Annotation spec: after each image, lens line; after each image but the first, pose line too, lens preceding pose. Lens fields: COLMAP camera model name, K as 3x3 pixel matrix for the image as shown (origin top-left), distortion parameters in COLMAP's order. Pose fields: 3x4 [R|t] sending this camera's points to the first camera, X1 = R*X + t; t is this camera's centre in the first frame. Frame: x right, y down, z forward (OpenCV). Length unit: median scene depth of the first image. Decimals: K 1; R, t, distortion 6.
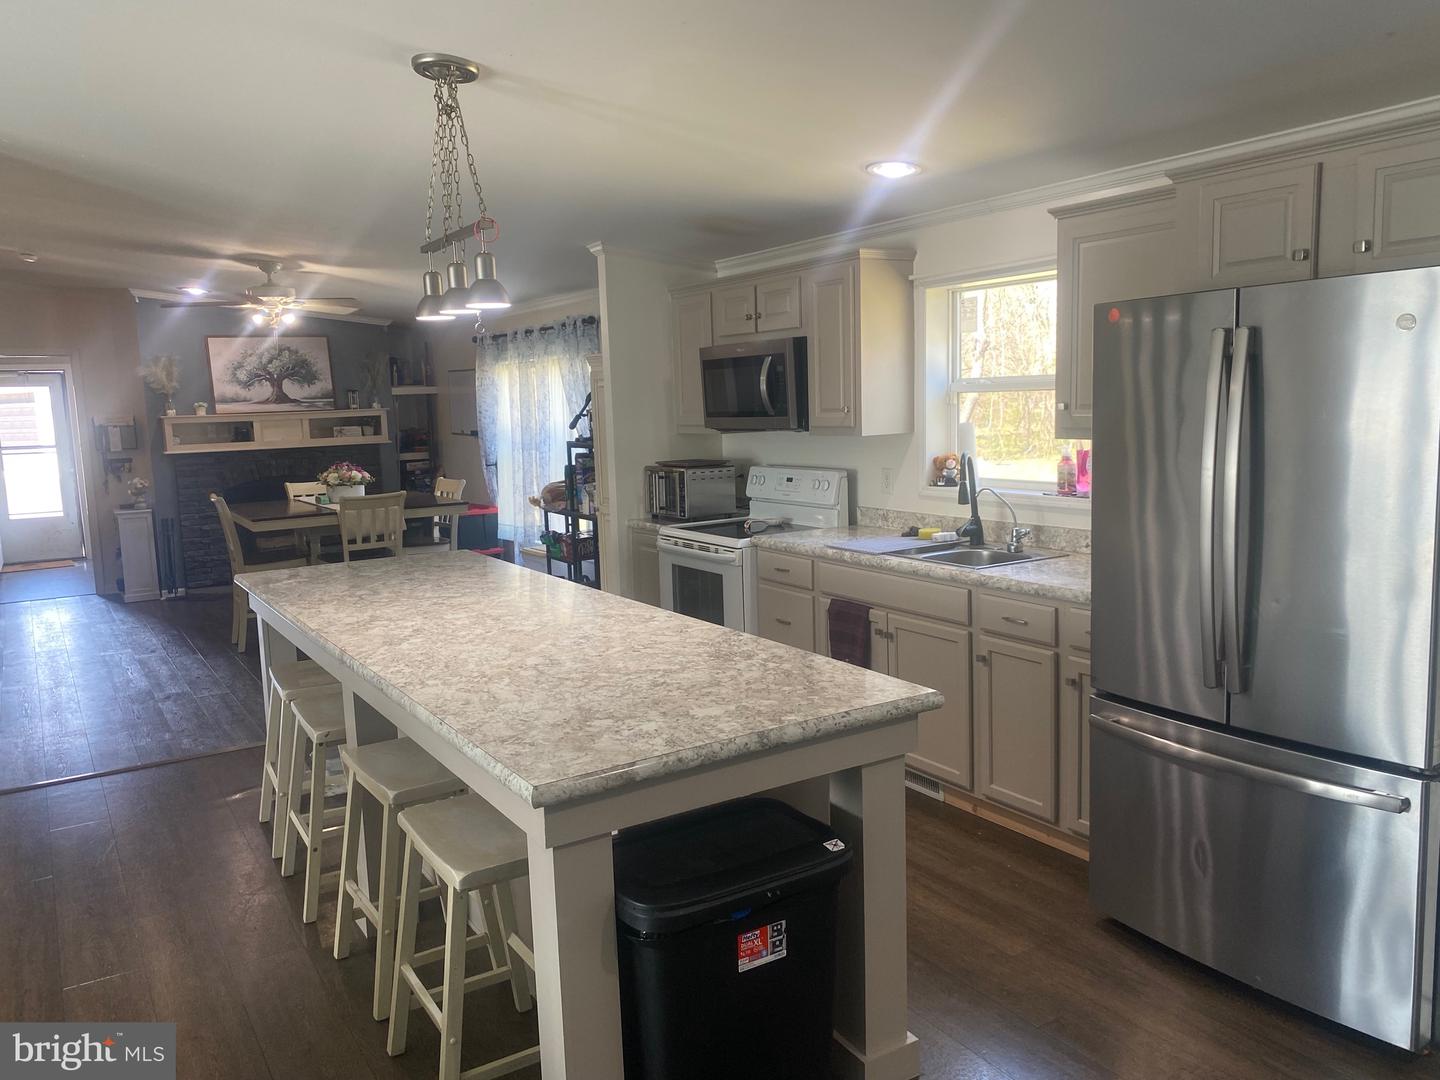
lens RADIAL K [[1091.6, 0, 725.9], [0, 1091.6, 532.9], [0, 0, 1]] dist [0.043647, -0.055195]
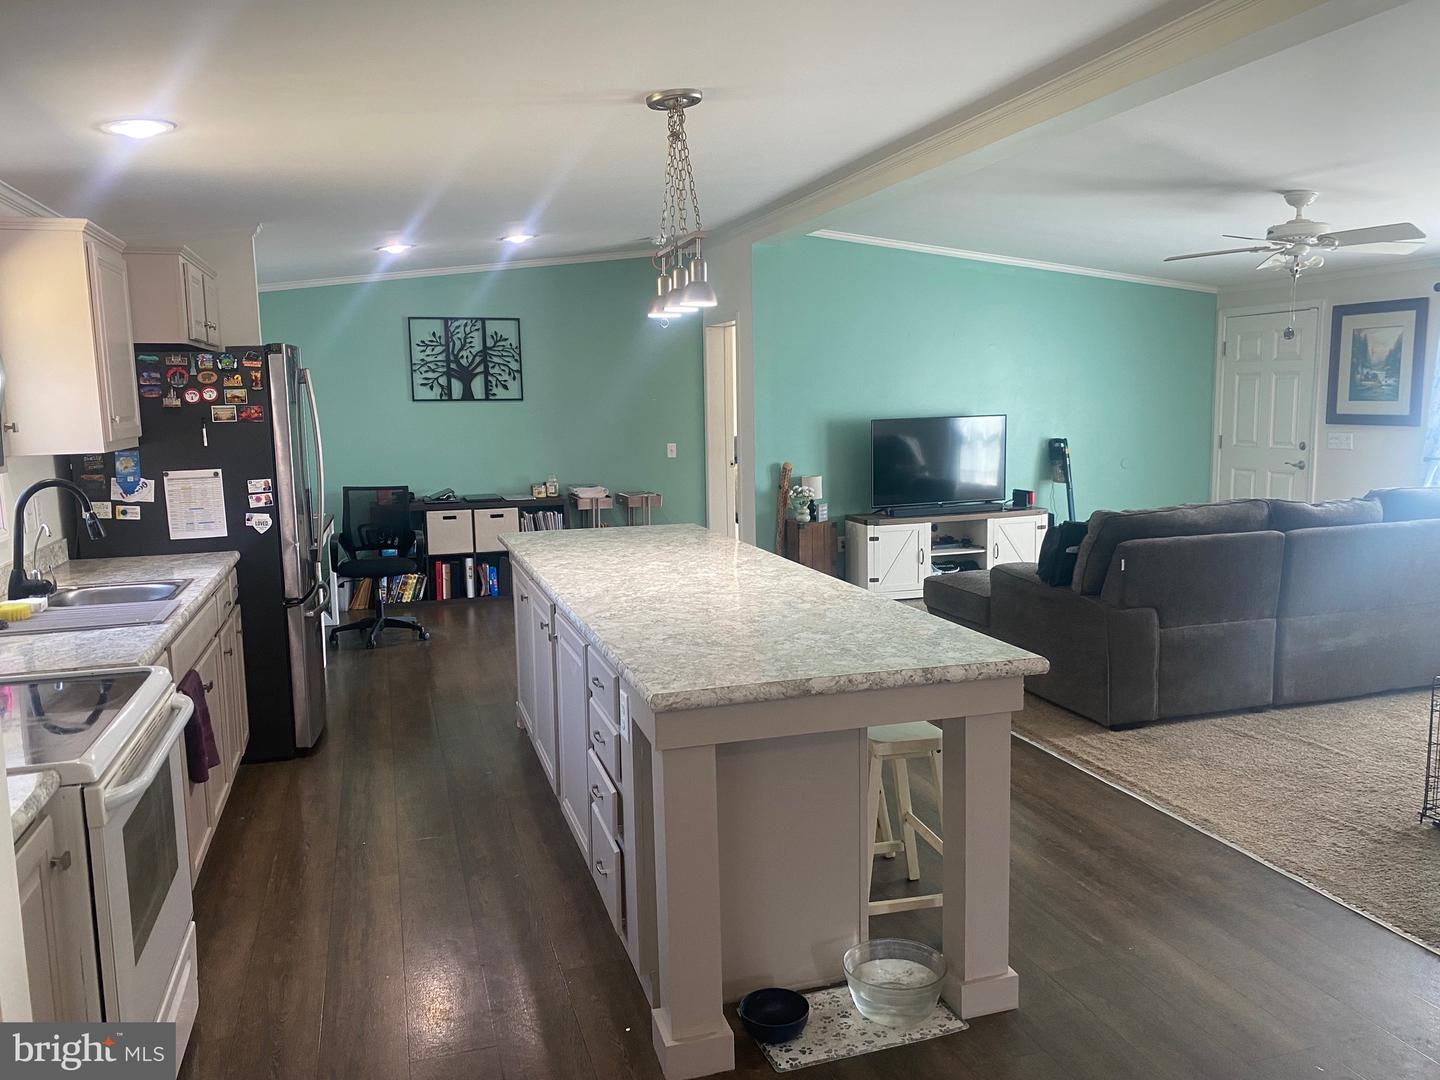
lens RADIAL K [[1091.6, 0, 728.1], [0, 1091.6, 548.0], [0, 0, 1]] dist [0.043647, -0.055195]
pose [[-0.964861, 0.007738, 0.262648, -0.280537], [0.075845, 0.965223, 0.250185, -0.115964], [-0.251578, 0.261315, -0.931892, 1.011299]]
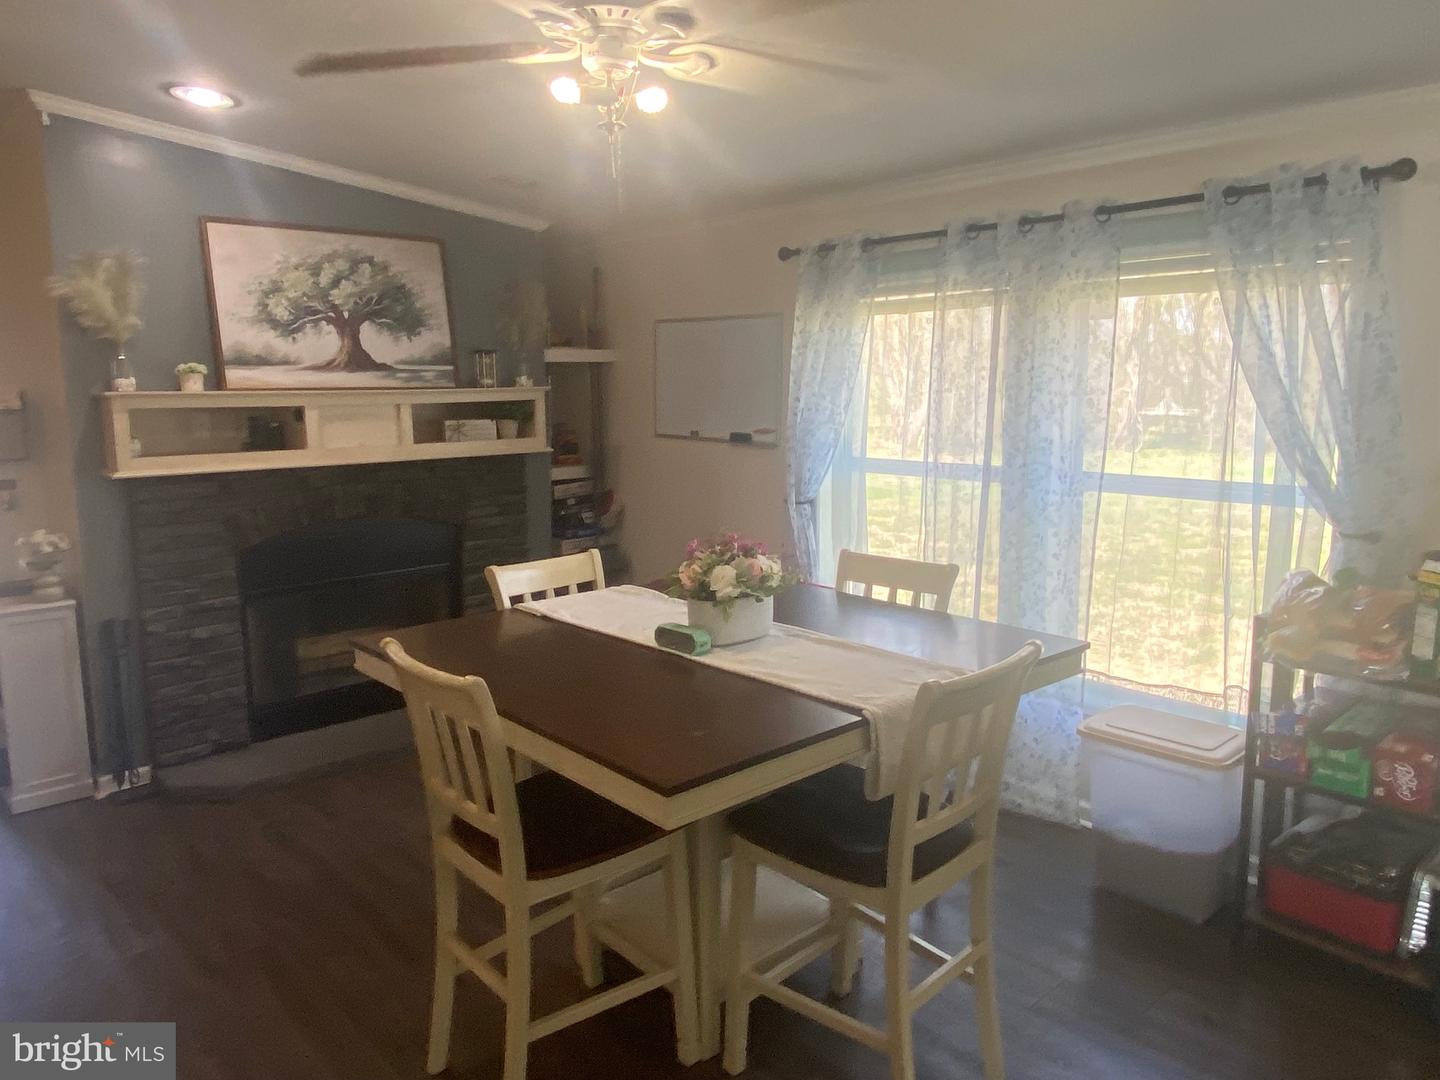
lens RADIAL K [[995.9, 0, 715.2], [0, 995.9, 521.4], [0, 0, 1]] dist [0.059375, -0.055041]
pose [[0.985025, 0.000652, 0.172409, -0.448644], [-0.003007, 0.999906, 0.013400, -0.079483], [-0.172384, -0.013718, 0.984934, 0.734433]]
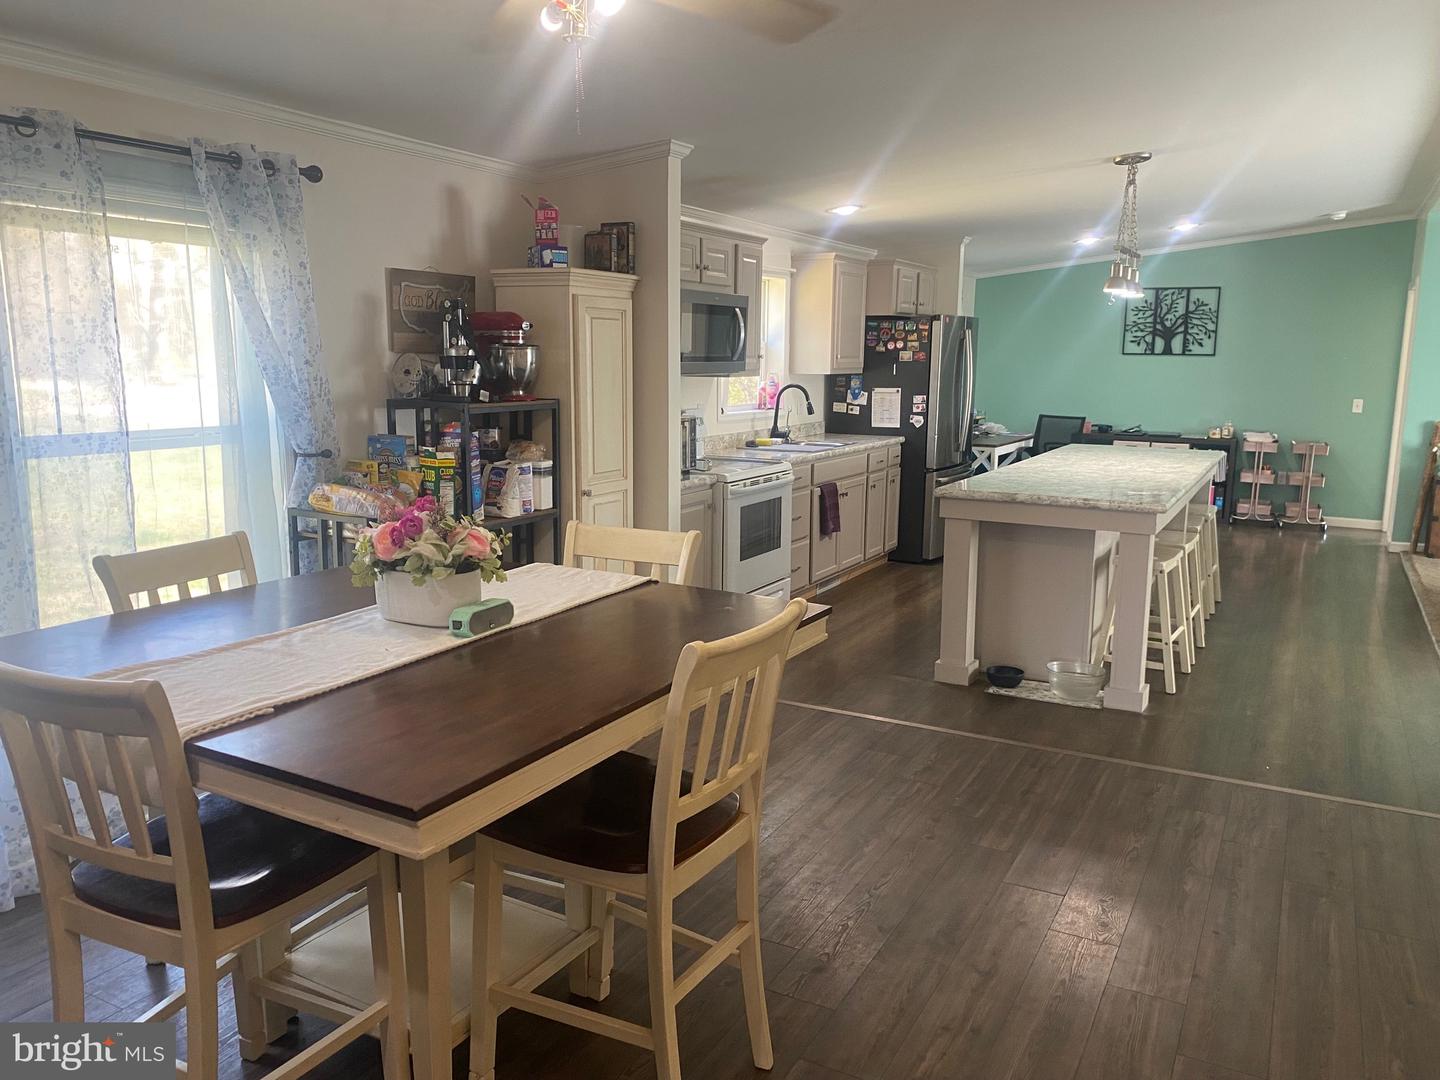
lens RADIAL K [[1091.6, 0, 720.1], [0, 1091.6, 535.5], [0, 0, 1]] dist [0.043647, -0.055195]
pose [[-0.479517, -0.121676, 0.869056, -0.725030], [0.111491, 0.973868, 0.197868, -0.116643], [-0.870421, 0.191773, -0.453421, 1.167580]]
